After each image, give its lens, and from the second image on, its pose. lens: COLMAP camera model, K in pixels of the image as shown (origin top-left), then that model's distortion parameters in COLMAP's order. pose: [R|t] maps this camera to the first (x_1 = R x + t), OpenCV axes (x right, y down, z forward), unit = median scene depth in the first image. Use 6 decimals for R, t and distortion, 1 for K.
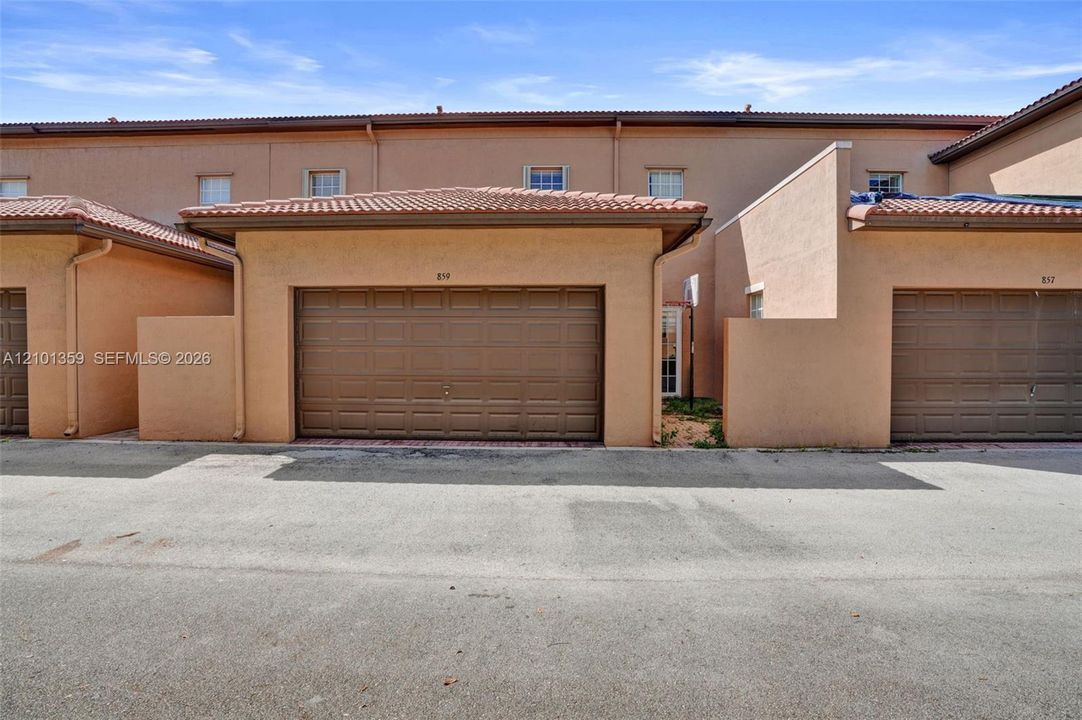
lens RADIAL K [[528.7, 0, 539.6], [0, 528.7, 354.4], [0, 0, 1]] dist [-0.048905, 0.008690]
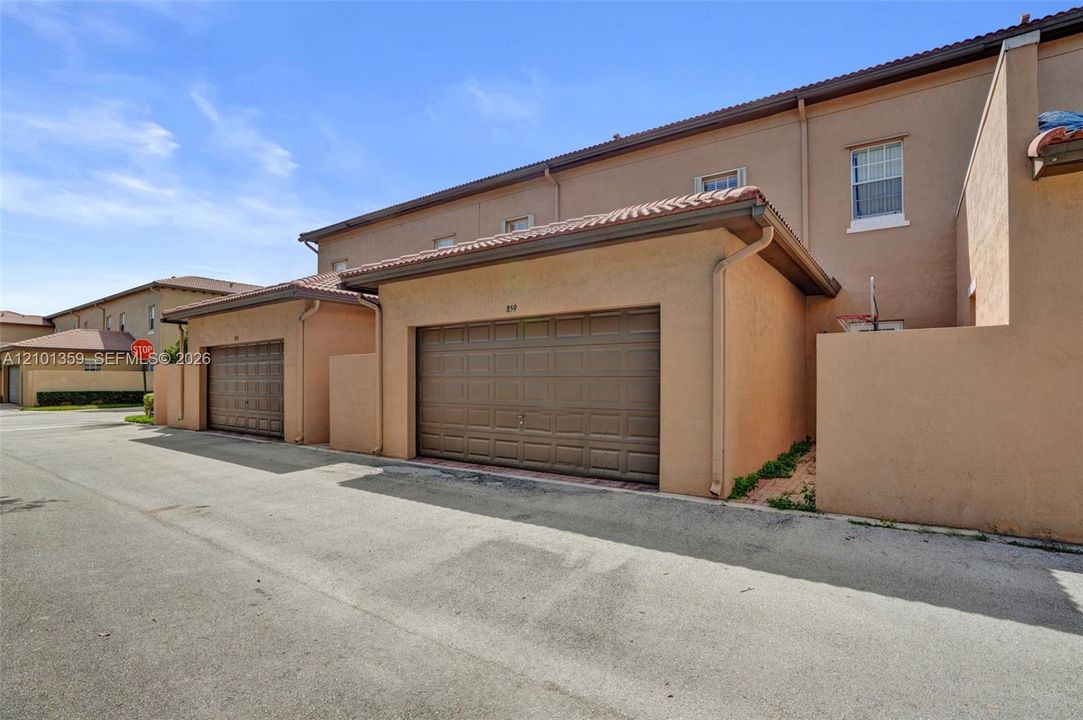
lens RADIAL K [[529.2, 0, 516.7], [0, 529.2, 384.2], [0, 0, 1]] dist [-0.048905, 0.008690]
pose [[0.821564, 0.000193, -0.570117, 0.420853], [-0.005668, 0.999953, -0.007830, 0.007697], [0.570089, 0.009664, 0.821526, 0.167112]]
